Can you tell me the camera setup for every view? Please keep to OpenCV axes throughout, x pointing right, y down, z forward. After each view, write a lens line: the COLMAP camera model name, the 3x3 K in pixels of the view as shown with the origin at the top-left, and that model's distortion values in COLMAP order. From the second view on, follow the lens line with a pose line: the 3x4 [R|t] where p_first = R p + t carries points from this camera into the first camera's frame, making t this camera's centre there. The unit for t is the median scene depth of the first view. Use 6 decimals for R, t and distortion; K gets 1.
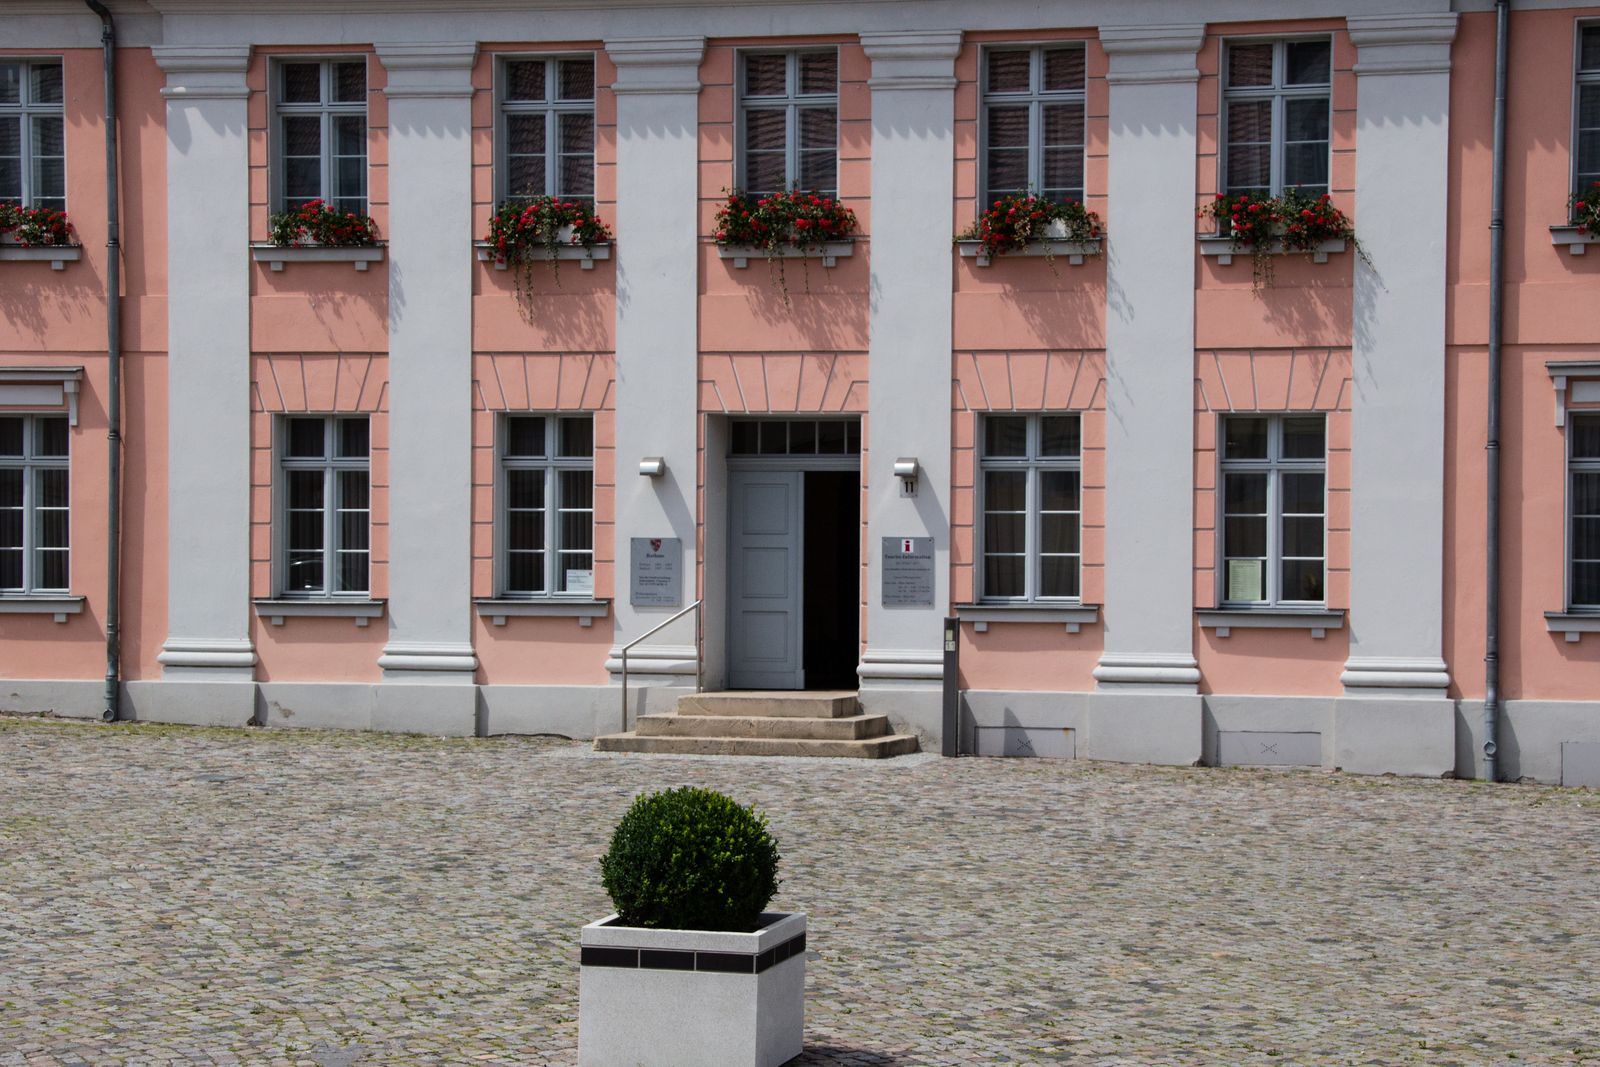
lens RADIAL K [[3687.1, 0, 882.3], [0, 3687.1, 569.0], [0, 0, 1]] dist [0.447042, 0.581886]
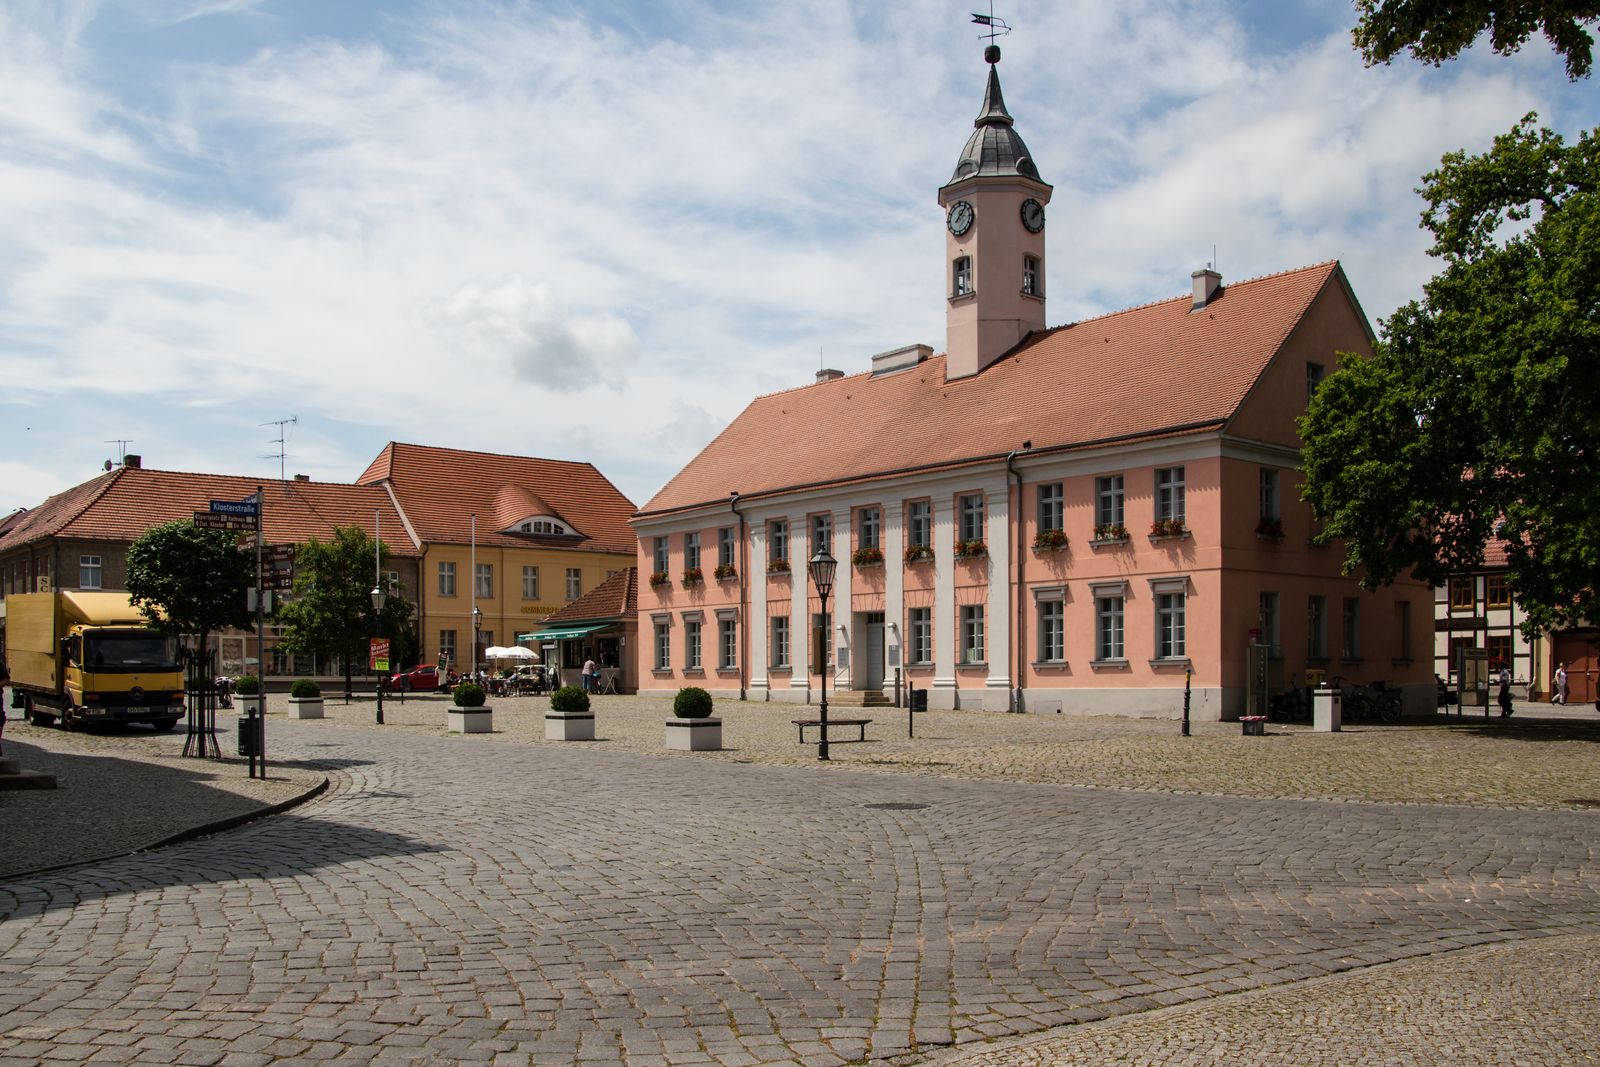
lens RADIAL K [[1501.1, 0, 823.6], [0, 1501.1, 715.2], [0, 0, 1]] dist [-0.100977, -0.000864]
pose [[0.814928, -0.007036, -0.579520, 0.761728], [0.030741, 0.999043, 0.031099, 0.010996], [0.578747, -0.043158, 0.814364, -0.186060]]
